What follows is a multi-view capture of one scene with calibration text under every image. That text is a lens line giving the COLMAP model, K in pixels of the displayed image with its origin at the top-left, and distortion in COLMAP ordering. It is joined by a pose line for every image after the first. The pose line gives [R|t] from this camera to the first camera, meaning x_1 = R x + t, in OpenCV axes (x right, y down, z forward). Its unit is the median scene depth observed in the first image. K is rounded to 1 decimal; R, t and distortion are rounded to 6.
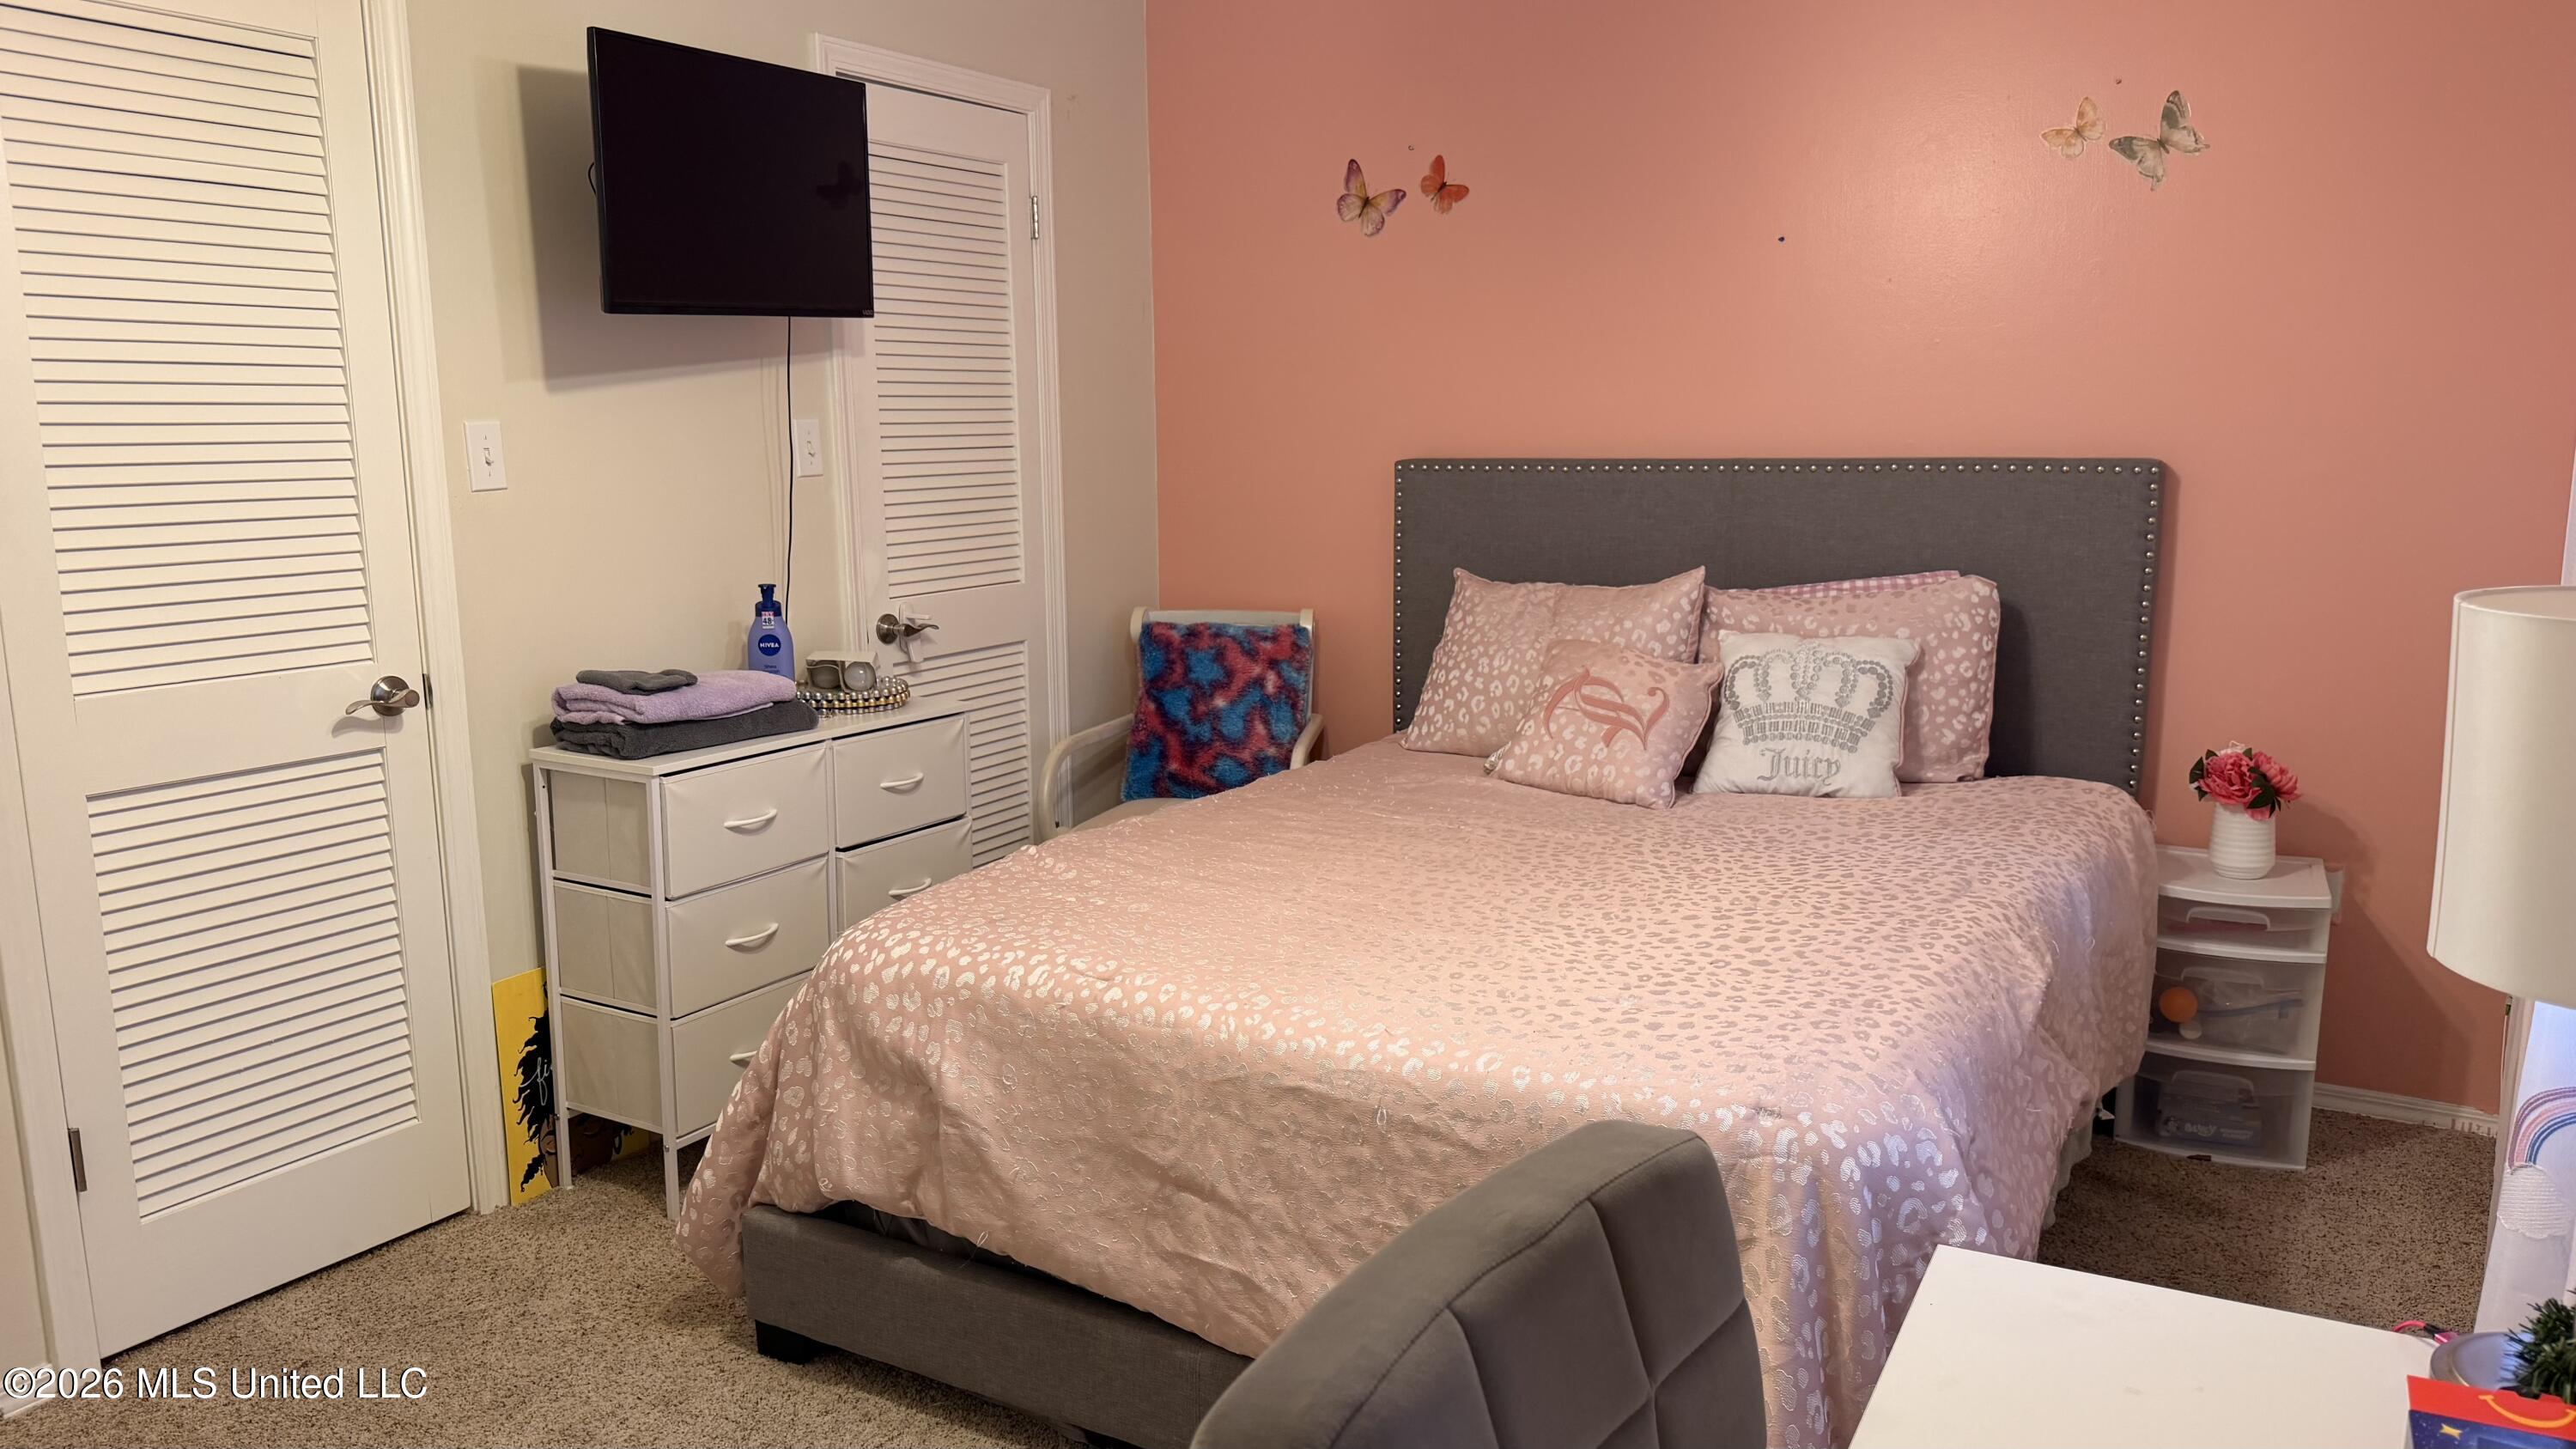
lens RADIAL K [[1794.0, 0, 1302.8], [0, 1794.0, 723.8], [0, 0, 1]] dist [0.085421, -0.155302]
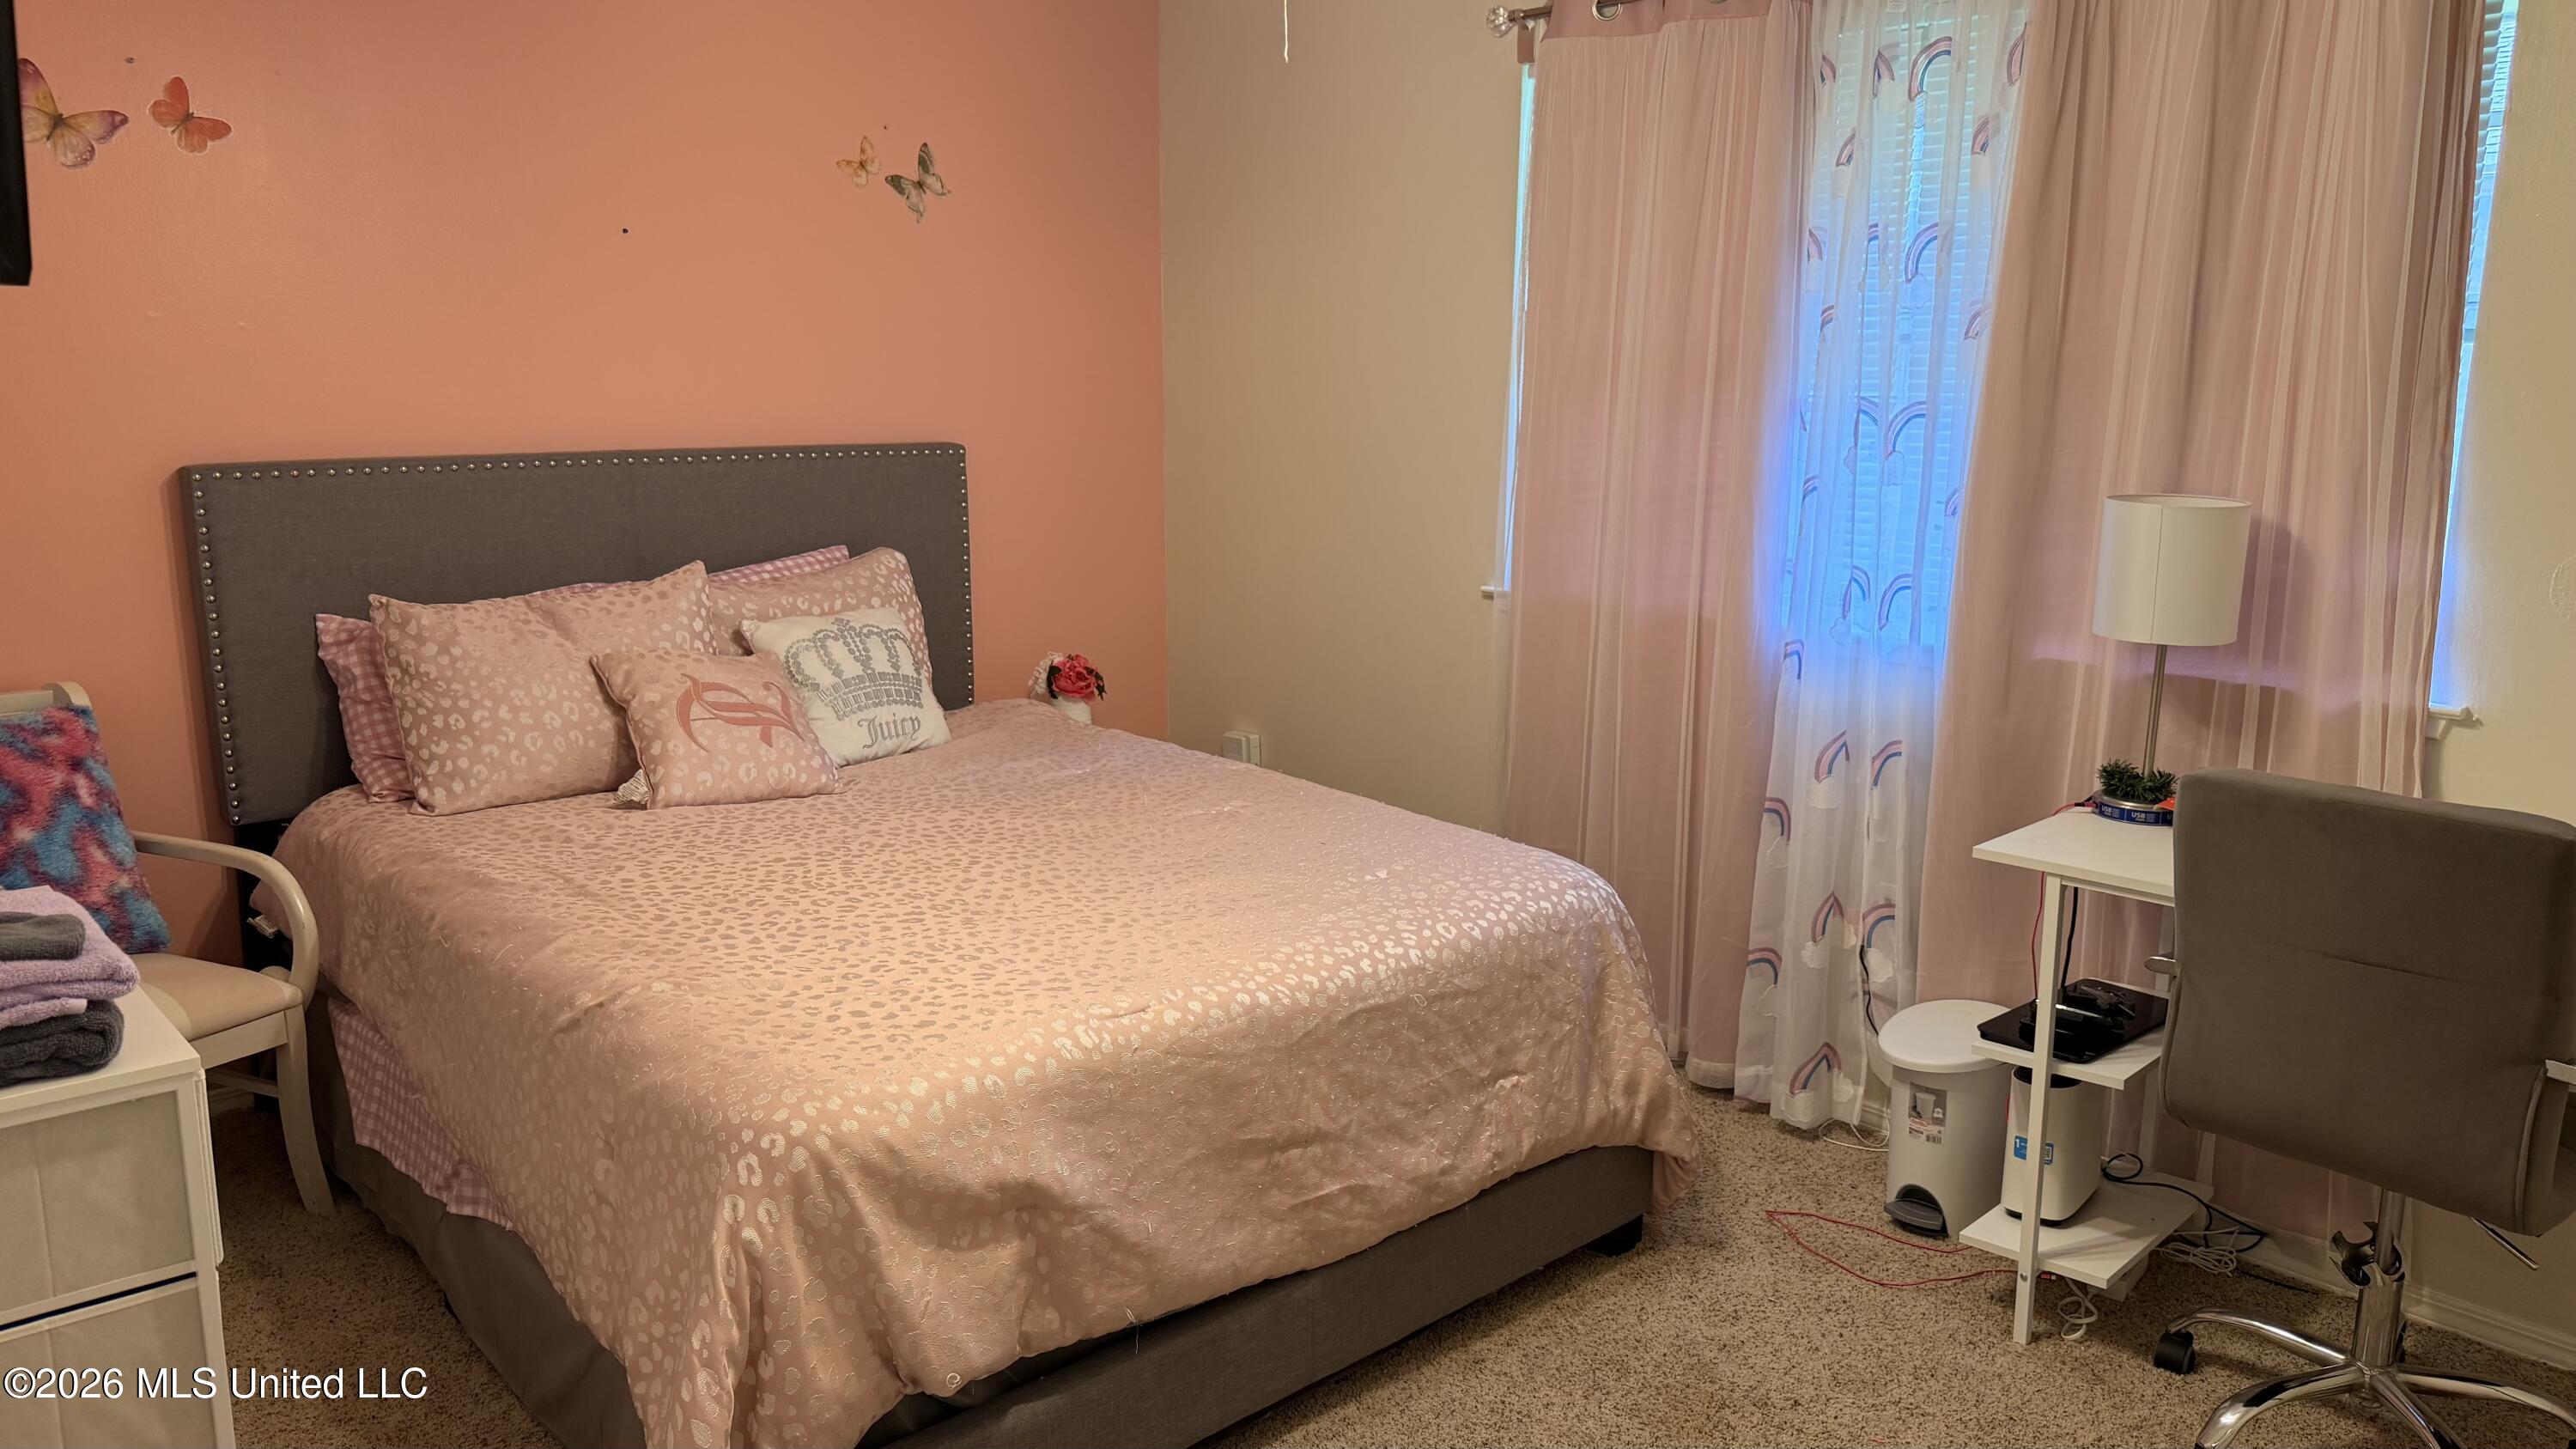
lens RADIAL K [[1794.0, 0, 1302.8], [0, 1794.0, 723.8], [0, 0, 1]] dist [0.085421, -0.155302]
pose [[0.301488, -0.181435, 0.936048, -0.667626], [0.152602, 0.978255, 0.140465, -0.093864], [-0.941179, 0.100495, 0.322619, 0.393390]]
